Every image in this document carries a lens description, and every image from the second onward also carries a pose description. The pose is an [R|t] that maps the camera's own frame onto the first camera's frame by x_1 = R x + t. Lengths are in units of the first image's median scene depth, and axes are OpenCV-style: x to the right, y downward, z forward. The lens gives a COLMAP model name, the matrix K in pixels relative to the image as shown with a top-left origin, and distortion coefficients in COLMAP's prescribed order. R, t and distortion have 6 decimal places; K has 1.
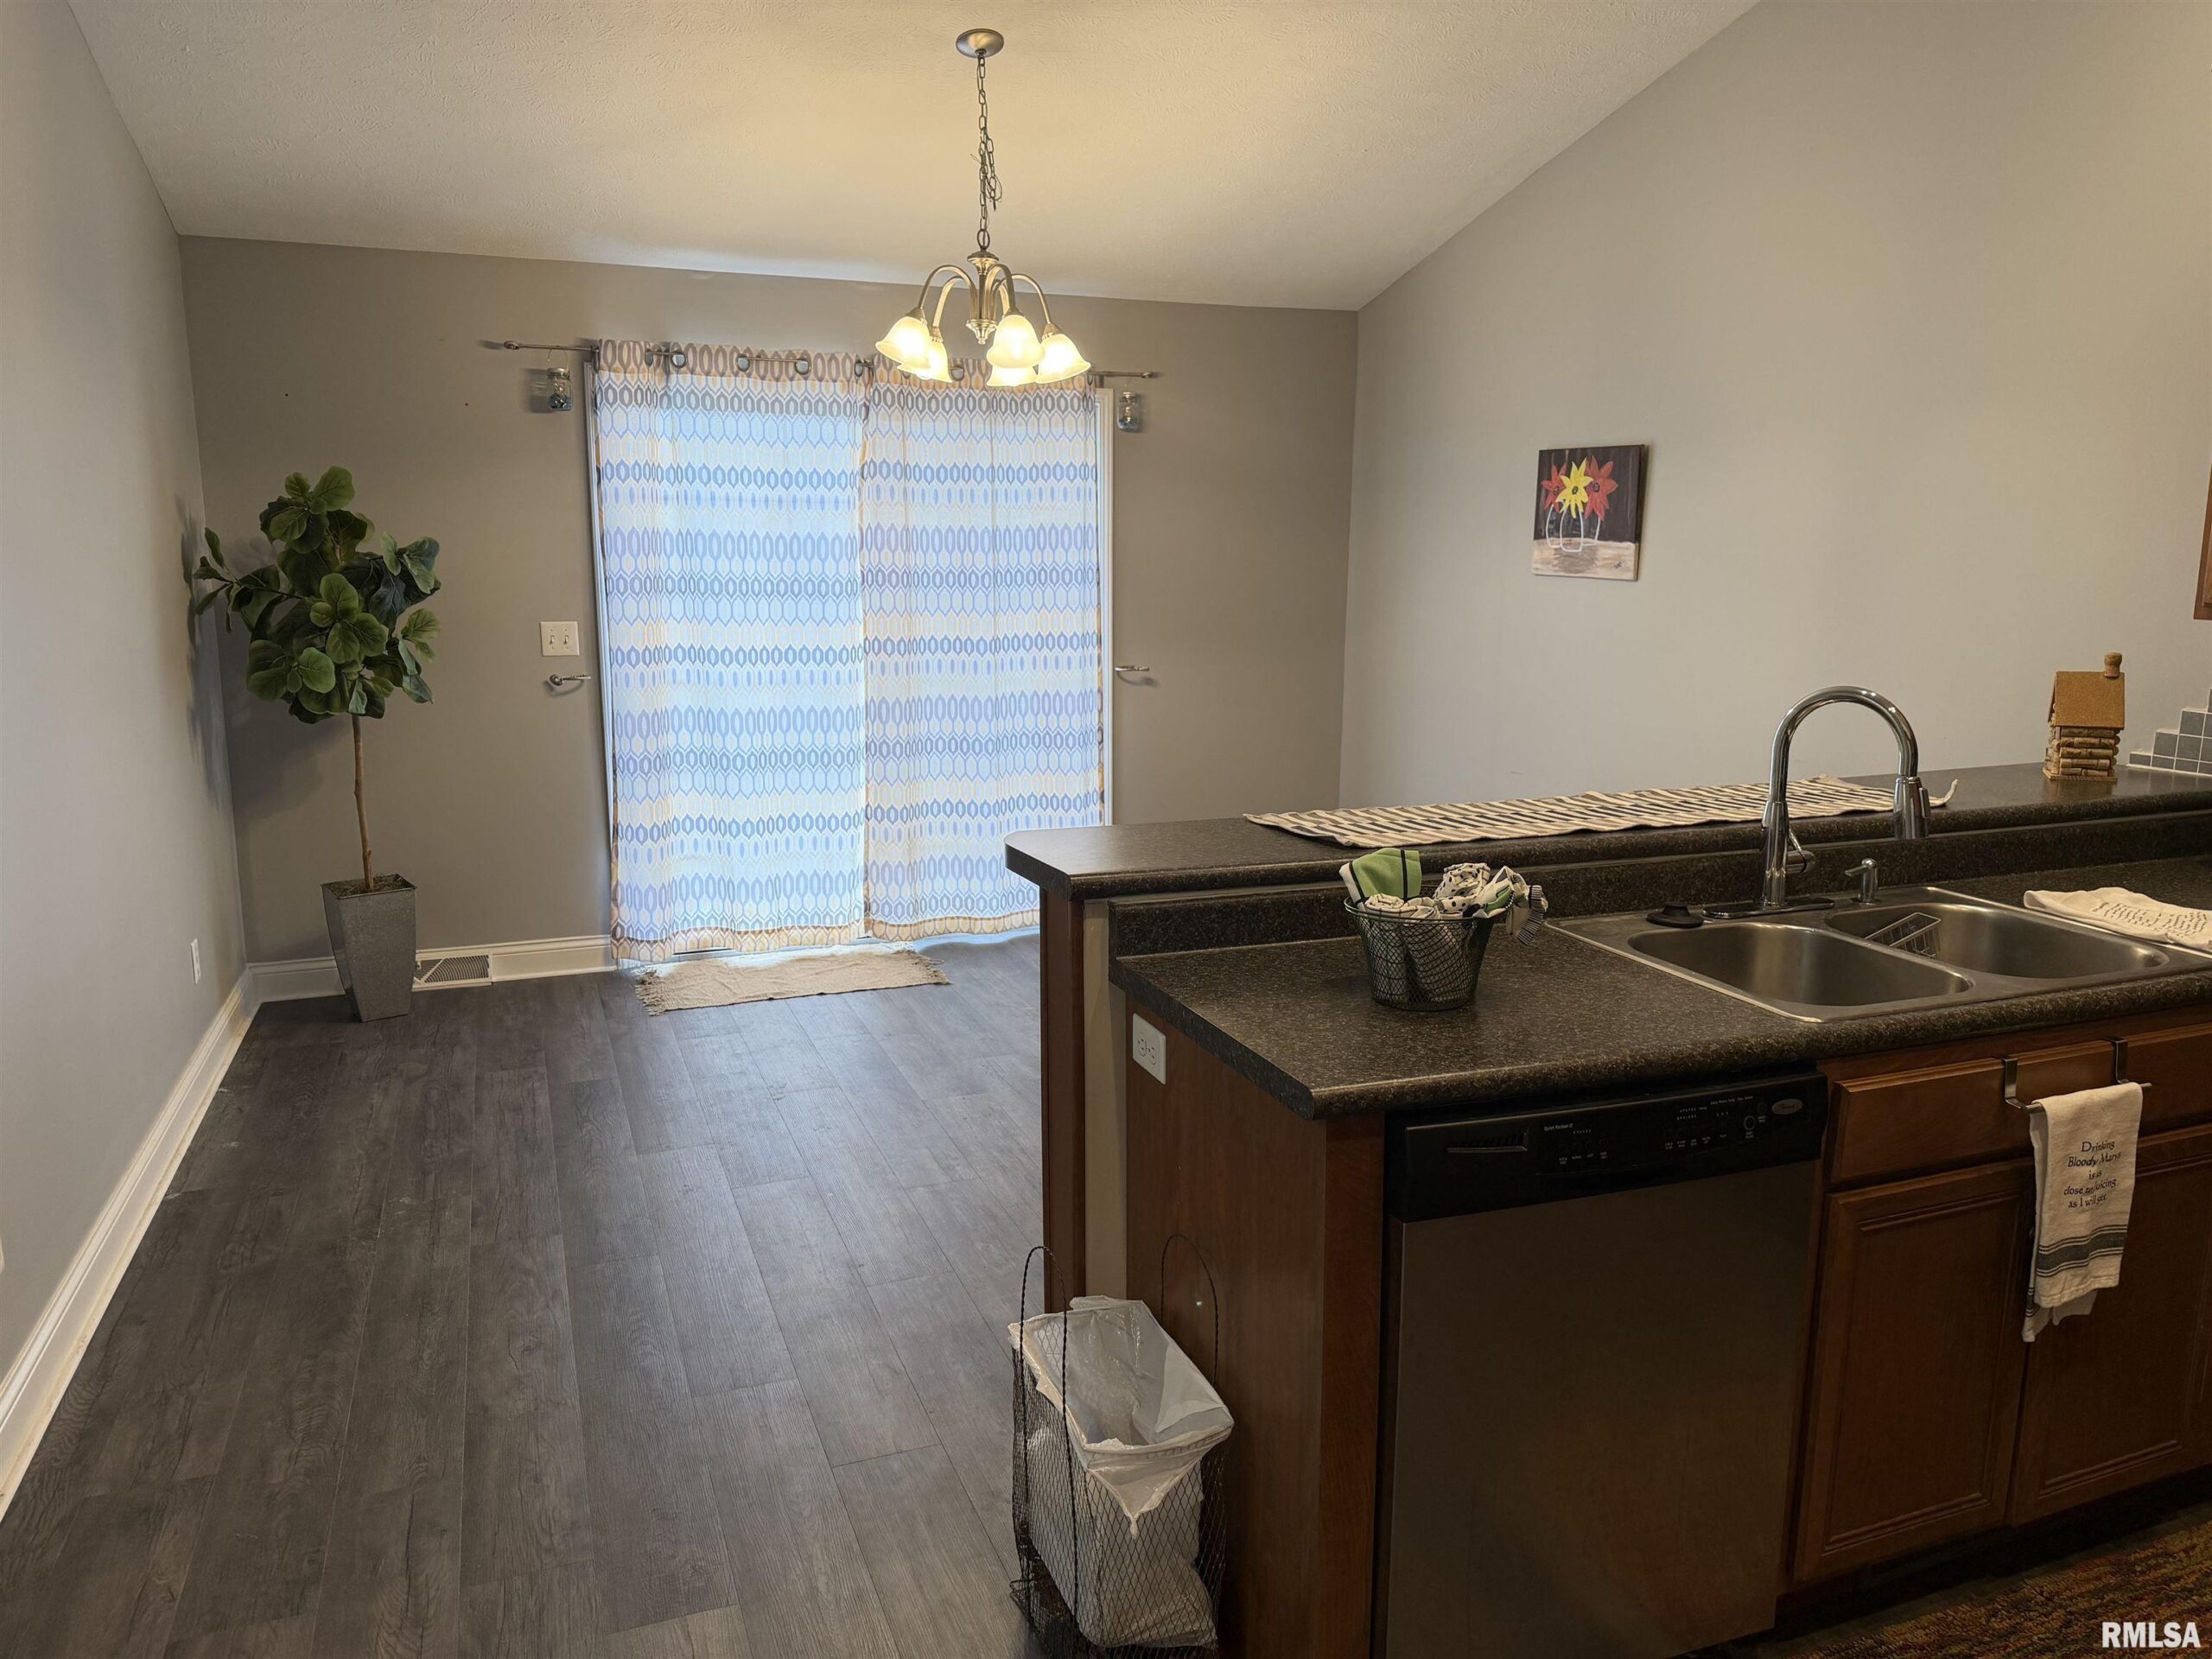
lens RADIAL K [[1545.3, 0, 1106.0], [0, 1545.3, 829.5], [0, 0, 1]] dist [0.079145, -0.093394]
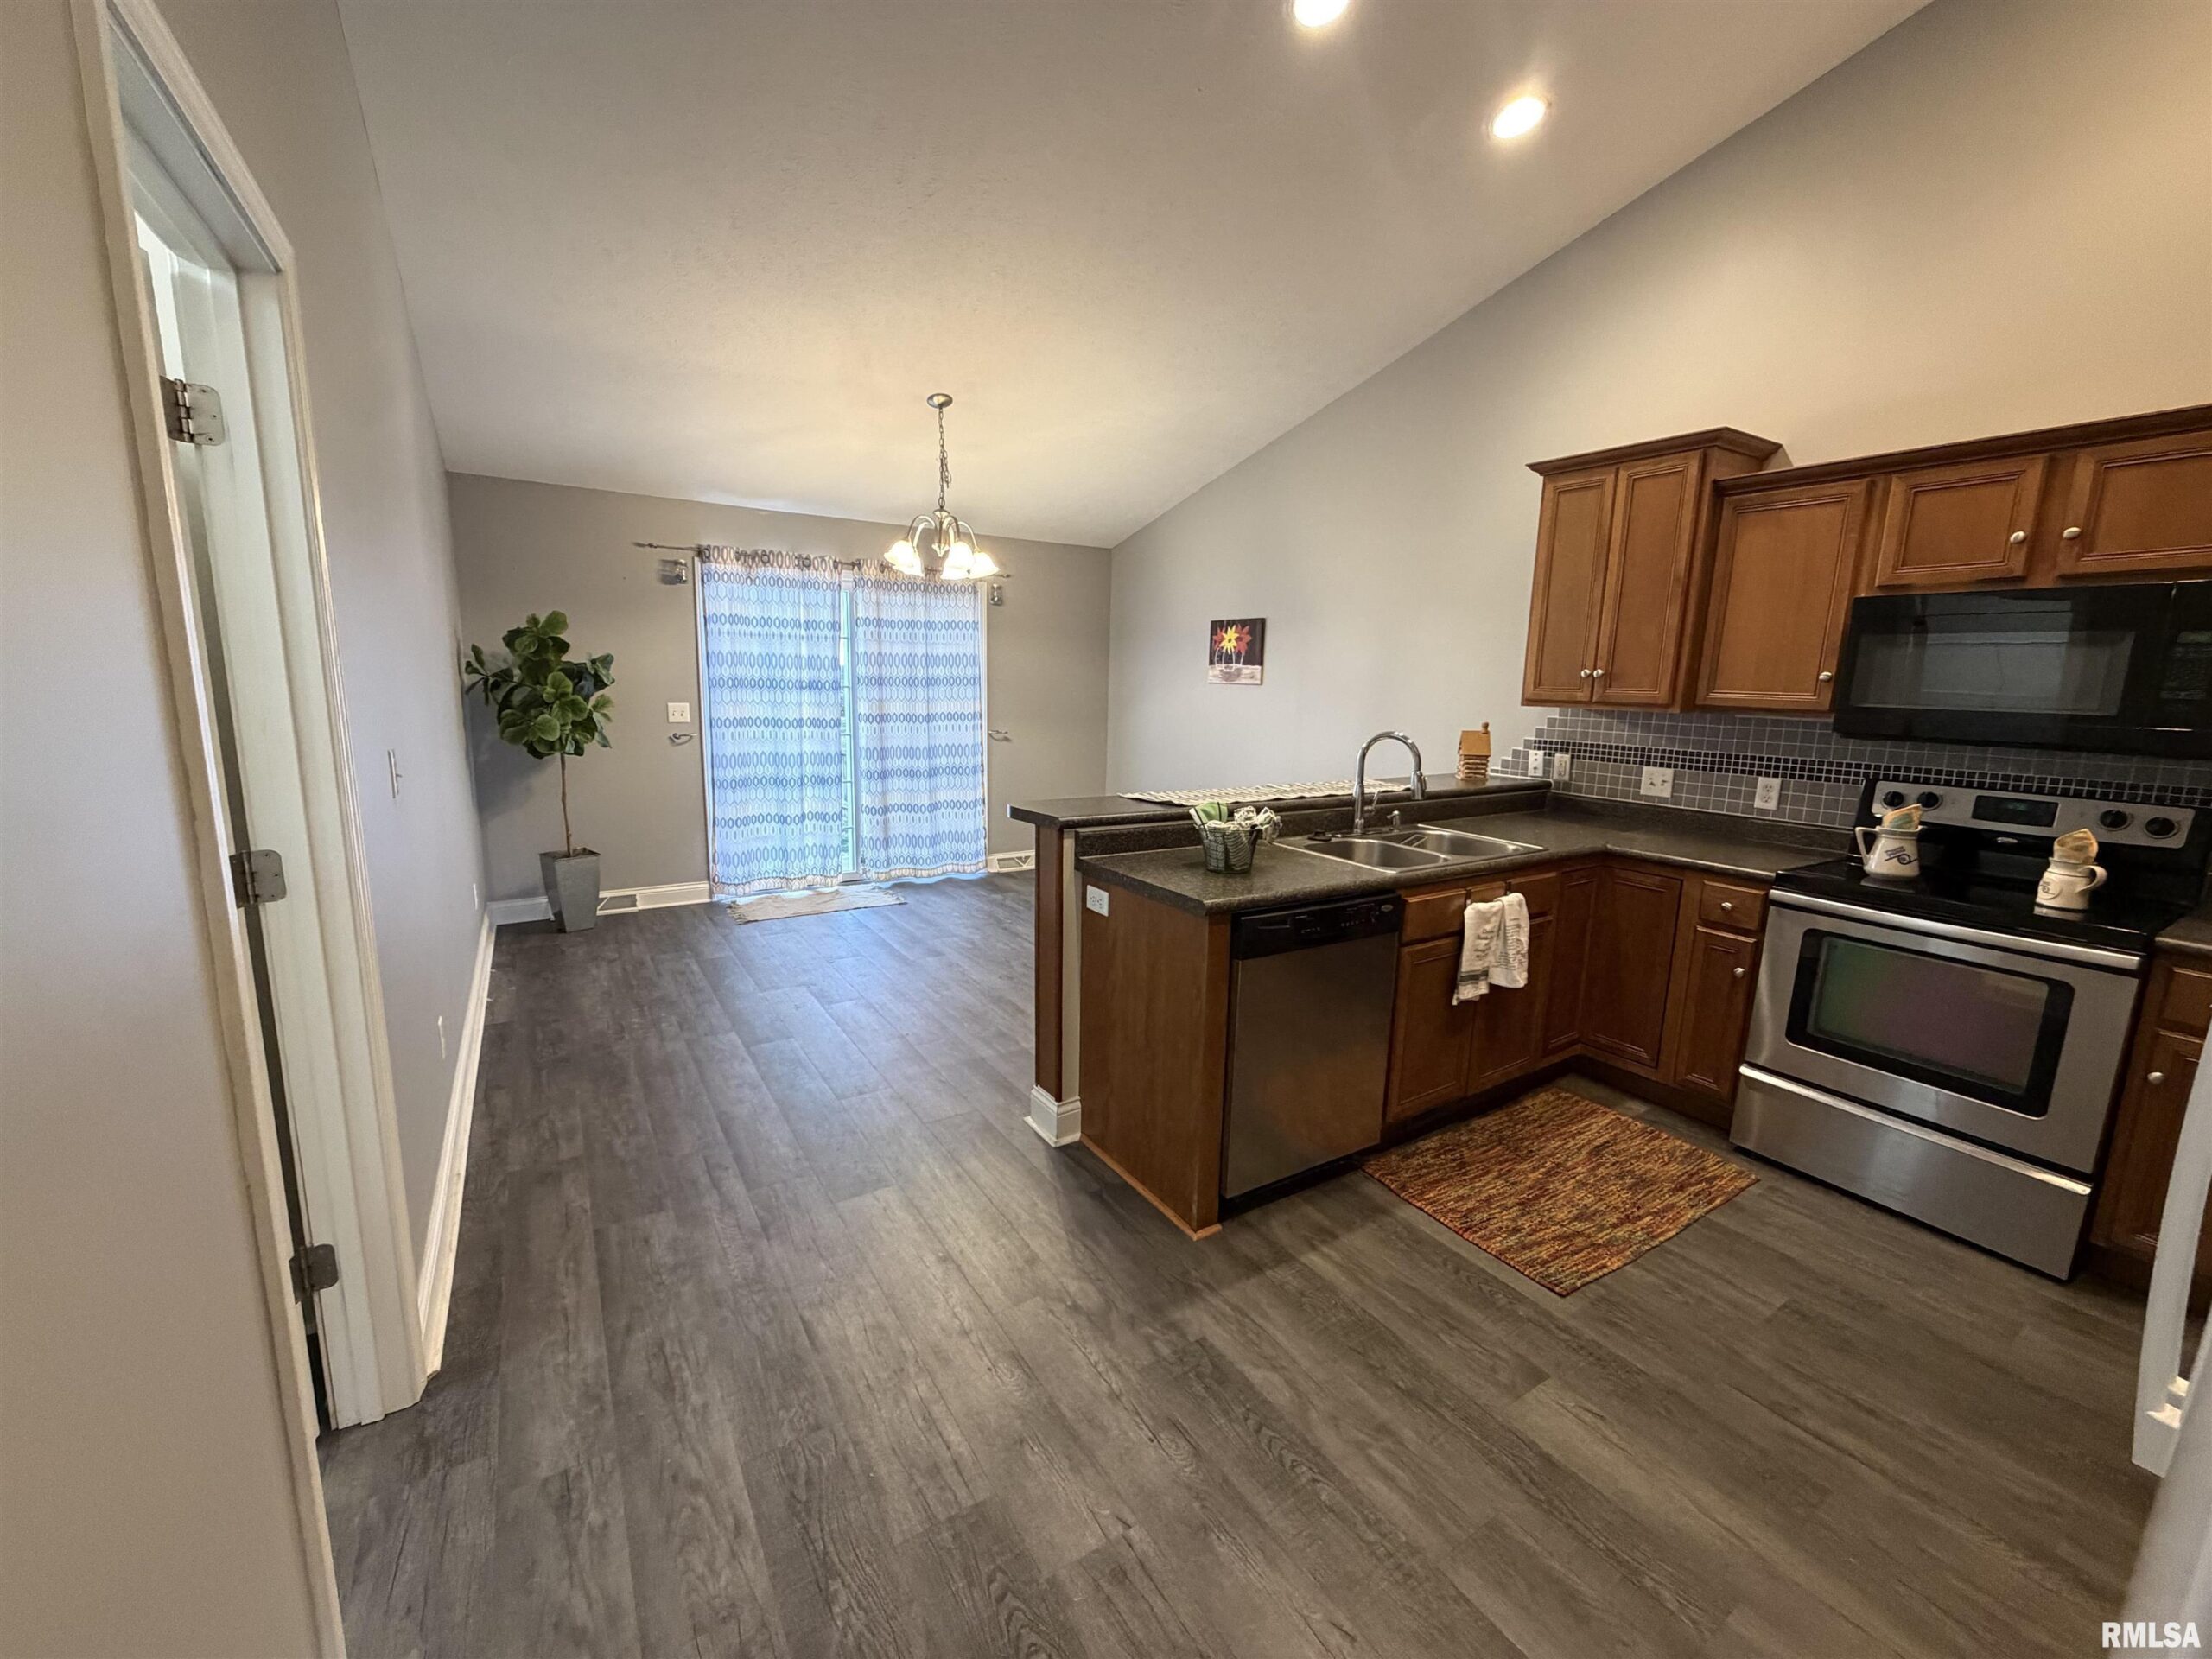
lens RADIAL K [[881.3, 0, 1106.0], [0, 881.3, 829.5], [0, 0, 1]] dist [0.002350, 0.000077]
pose [[0.979076, -0.014833, 0.202954, -0.106157], [0.016137, 0.999858, -0.004771, 0.027854], [-0.202854, 0.007946, 0.979177, -0.085963]]
